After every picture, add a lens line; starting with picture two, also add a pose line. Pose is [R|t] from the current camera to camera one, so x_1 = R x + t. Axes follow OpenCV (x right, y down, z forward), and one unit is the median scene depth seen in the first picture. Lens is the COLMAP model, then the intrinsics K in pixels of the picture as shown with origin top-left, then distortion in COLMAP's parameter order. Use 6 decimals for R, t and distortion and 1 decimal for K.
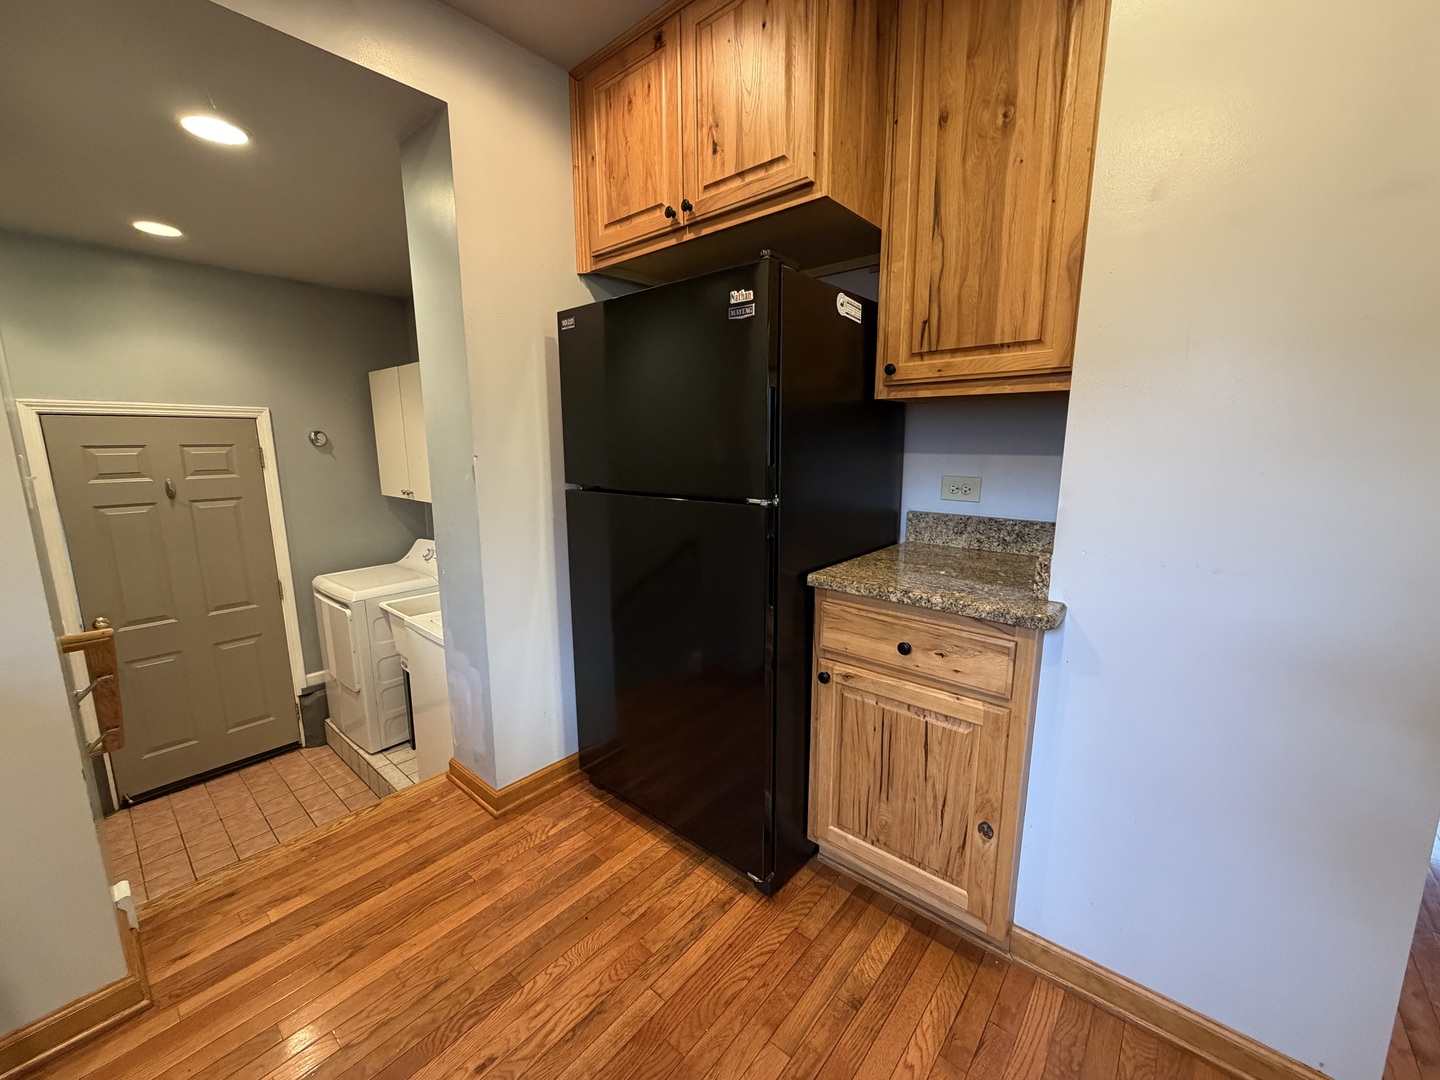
lens RADIAL K [[573.9, 0, 712.5], [0, 573.9, 540.4], [0, 0, 1]] dist [0.000280, -0.000015]
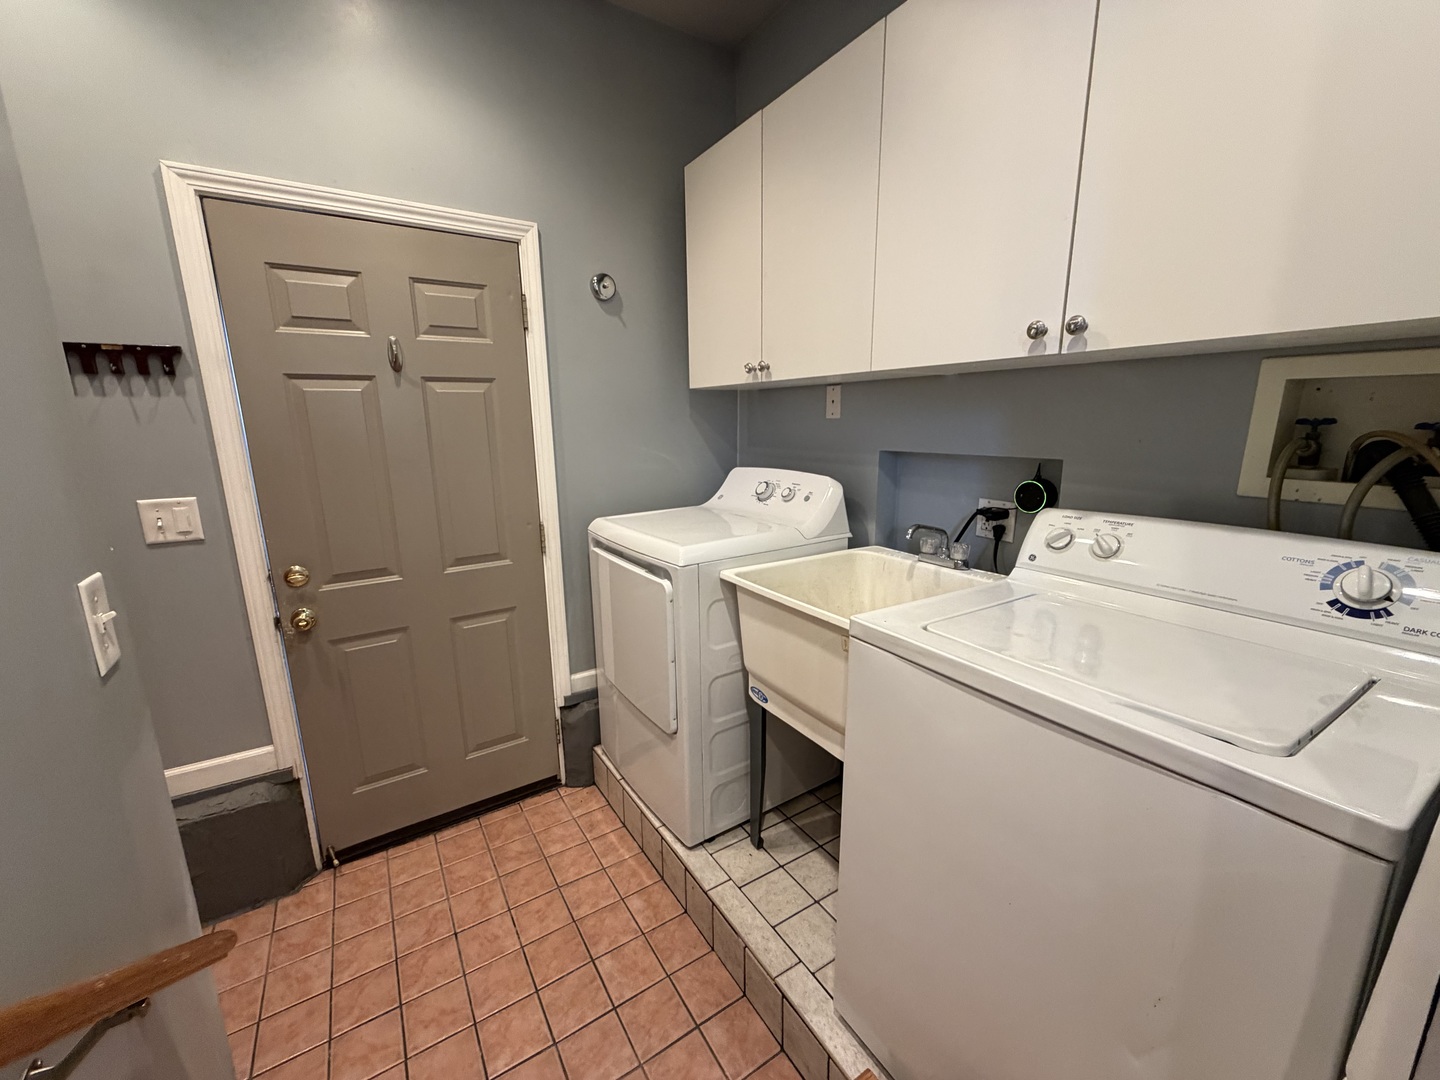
lens RADIAL K [[573.9, 0, 712.5], [0, 573.9, 540.4], [0, 0, 1]] dist [0.000280, -0.000015]
pose [[0.958450, 0.051243, -0.280621, -0.426880], [-0.040325, 0.998193, 0.044547, 0.056771], [0.282397, -0.031380, 0.958784, 0.486104]]
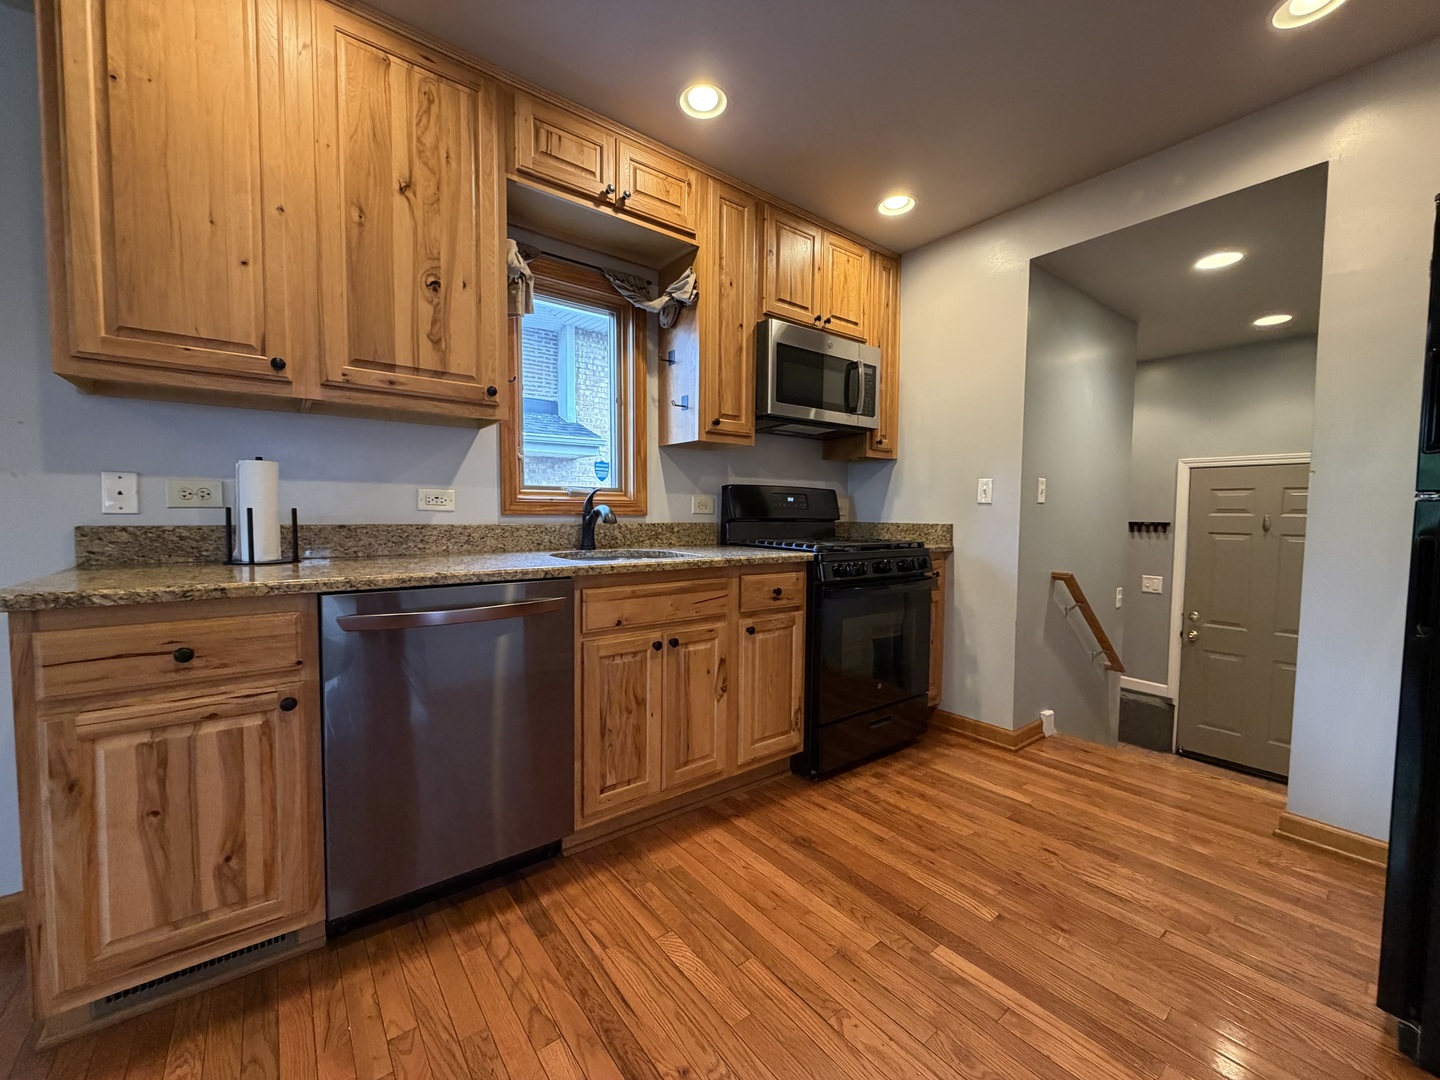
lens RADIAL K [[573.9, 0, 712.5], [0, 573.9, 540.4], [0, 0, 1]] dist [0.000280, -0.000015]
pose [[-0.199517, 0.053859, -0.978413, 0.452583], [-0.178522, 0.979780, 0.090339, 0.042463], [0.963495, 0.192692, -0.185867, 0.091311]]
